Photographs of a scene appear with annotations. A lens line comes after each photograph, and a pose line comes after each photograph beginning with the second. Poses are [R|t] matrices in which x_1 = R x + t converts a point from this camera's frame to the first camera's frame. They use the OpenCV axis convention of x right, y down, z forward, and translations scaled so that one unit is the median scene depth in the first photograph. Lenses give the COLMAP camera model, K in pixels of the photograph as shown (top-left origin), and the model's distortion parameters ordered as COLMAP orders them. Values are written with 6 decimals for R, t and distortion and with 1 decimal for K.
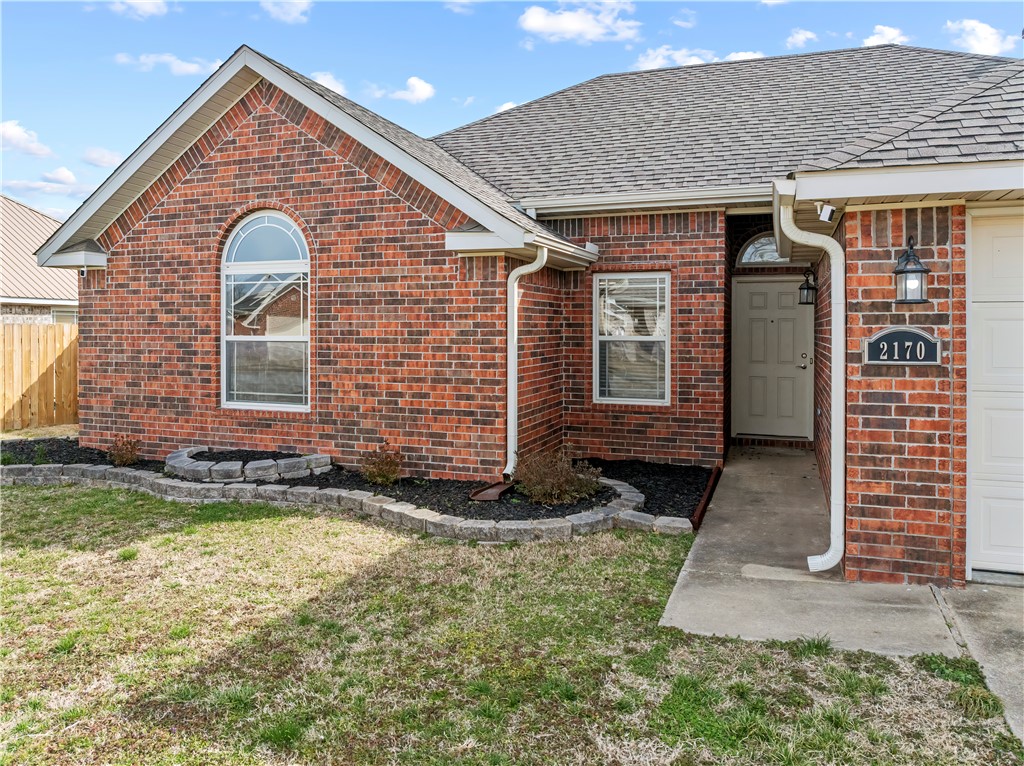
lens RADIAL K [[735.9, 0, 516.5], [0, 735.9, 330.2], [0, 0, 1]] dist [-0.033958, -0.002382]
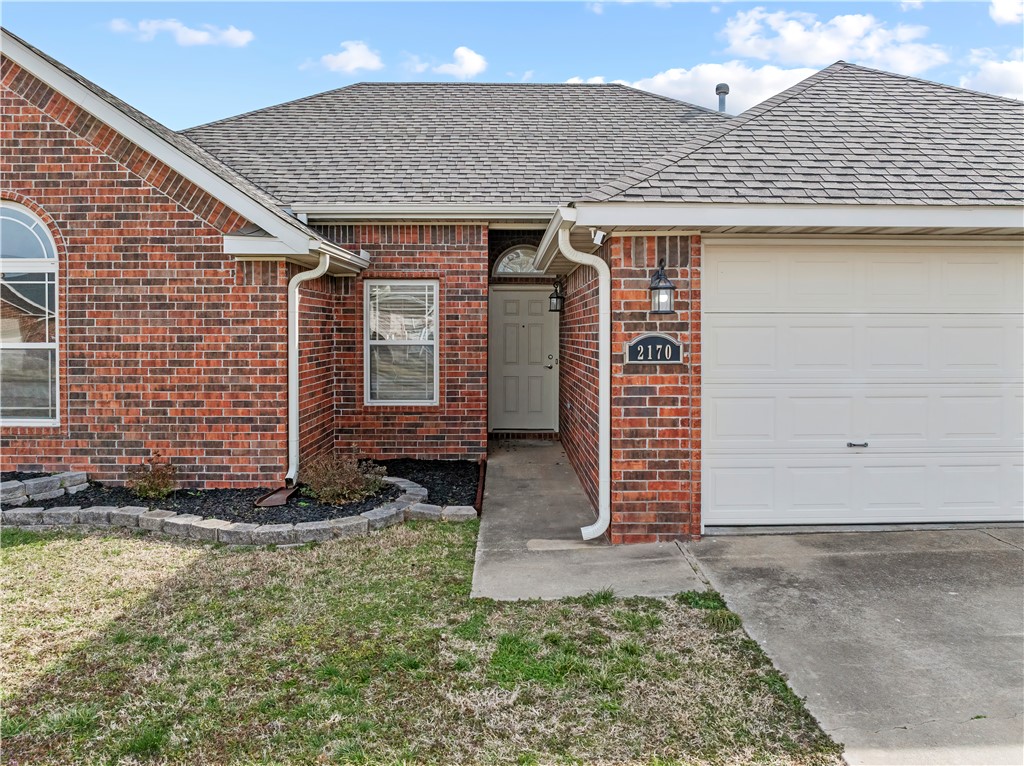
lens RADIAL K [[732.7, 0, 515.4], [0, 732.7, 342.4], [0, 0, 1]] dist [-0.037405, -0.001019]
pose [[0.934679, -0.006651, 0.355431, -0.092876], [0.002129, 0.999912, 0.013111, -0.003753], [-0.355487, -0.011498, 0.934610, -0.048297]]
